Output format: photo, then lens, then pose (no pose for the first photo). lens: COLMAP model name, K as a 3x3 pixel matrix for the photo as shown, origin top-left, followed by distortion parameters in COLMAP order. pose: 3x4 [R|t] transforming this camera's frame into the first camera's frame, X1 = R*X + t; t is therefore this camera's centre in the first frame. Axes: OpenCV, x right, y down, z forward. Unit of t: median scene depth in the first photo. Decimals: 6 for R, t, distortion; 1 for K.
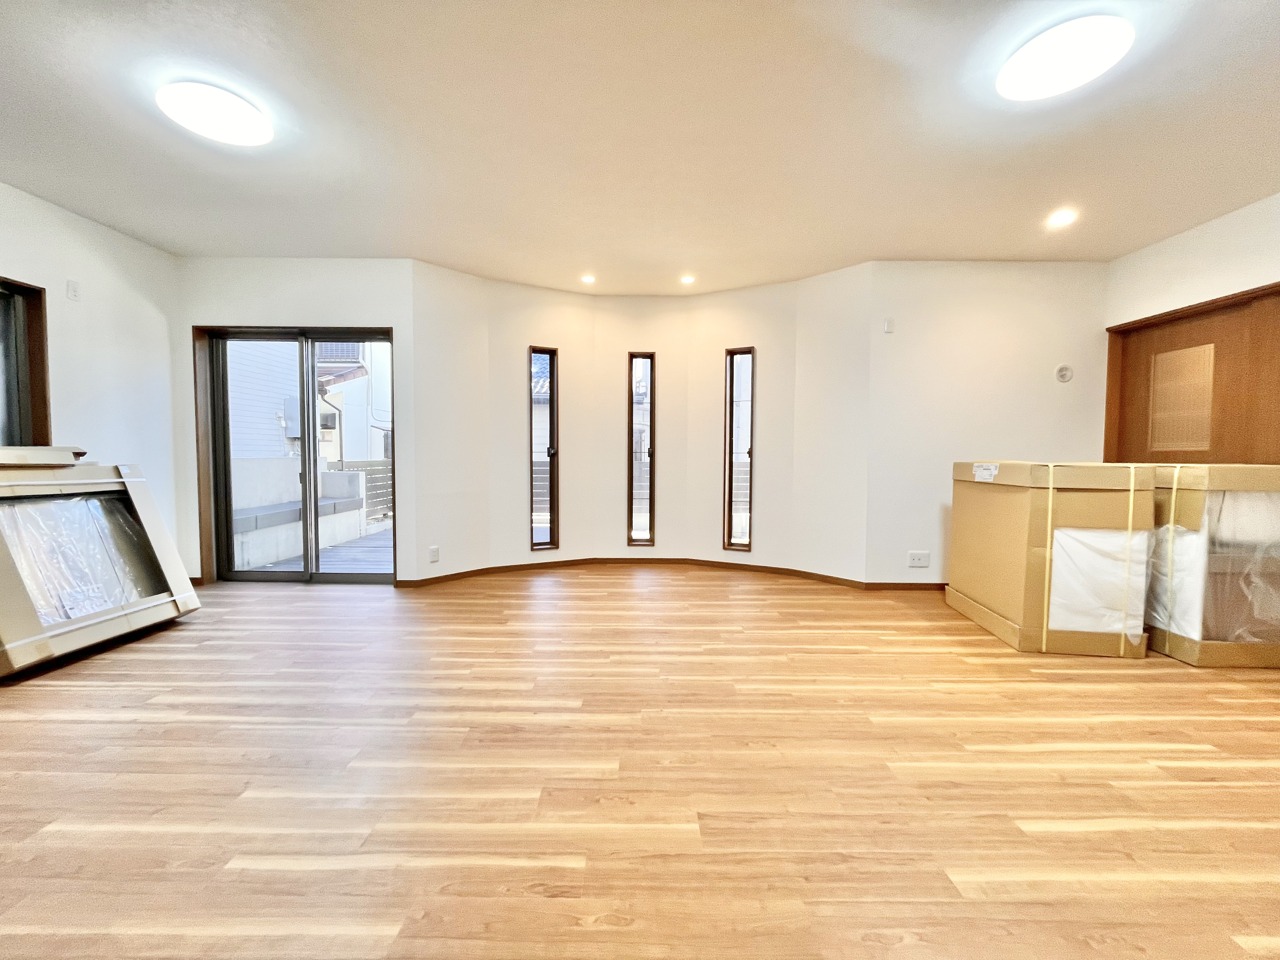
lens RADIAL K [[519.8, 0, 637.8], [0, 519.8, 479.6], [0, 0, 1]] dist [-0.002102, -0.000641]
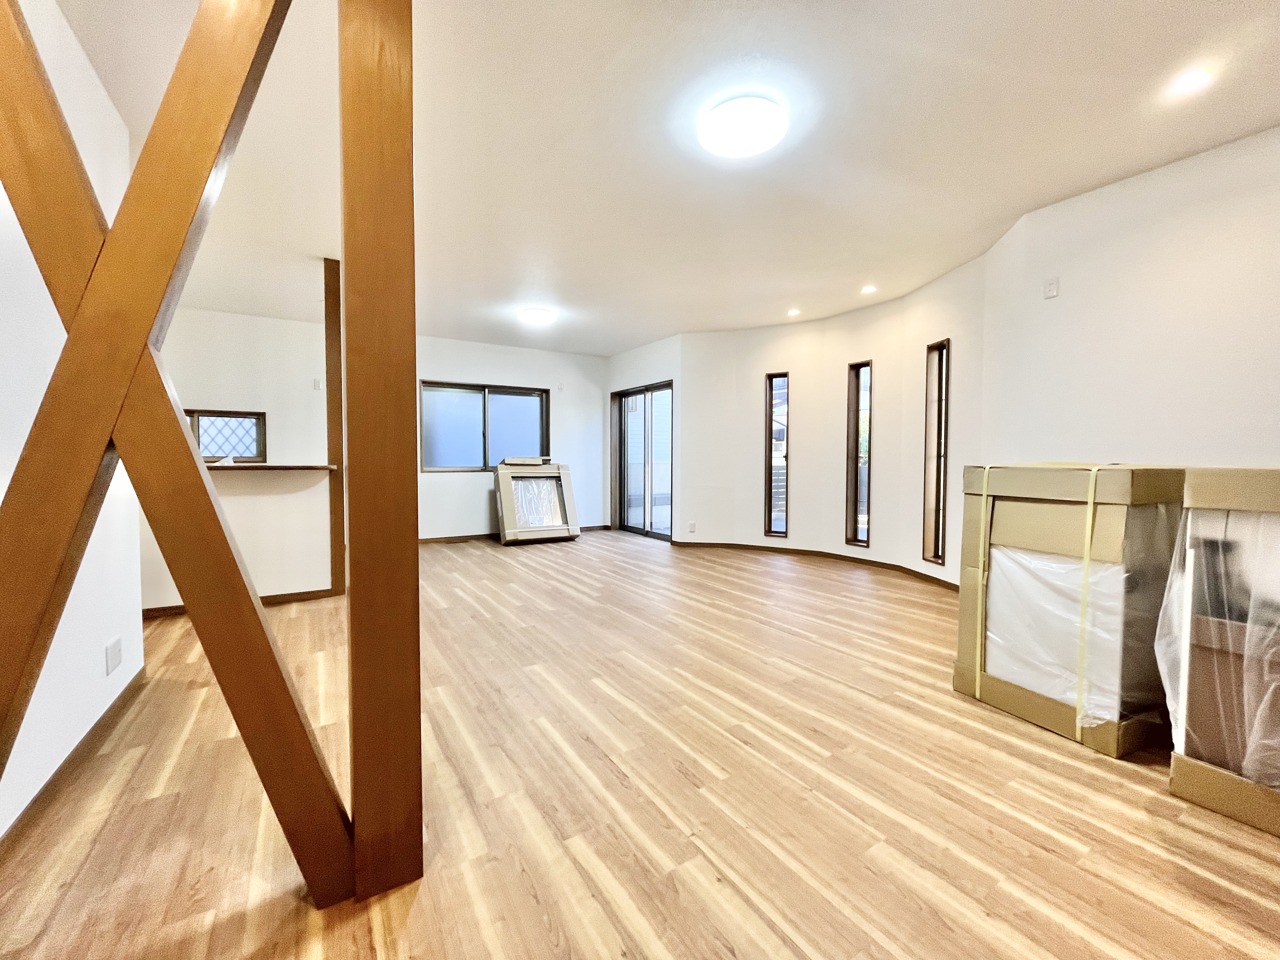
lens RADIAL K [[519.8, 0, 638.9], [0, 519.8, 482.3], [0, 0, 1]] dist [-0.002102, -0.000641]
pose [[0.532471, 0.030960, -0.845882, 1.184073], [-0.039405, 0.999154, 0.011765, 0.007437], [0.845531, 0.027067, 0.533240, 0.116467]]
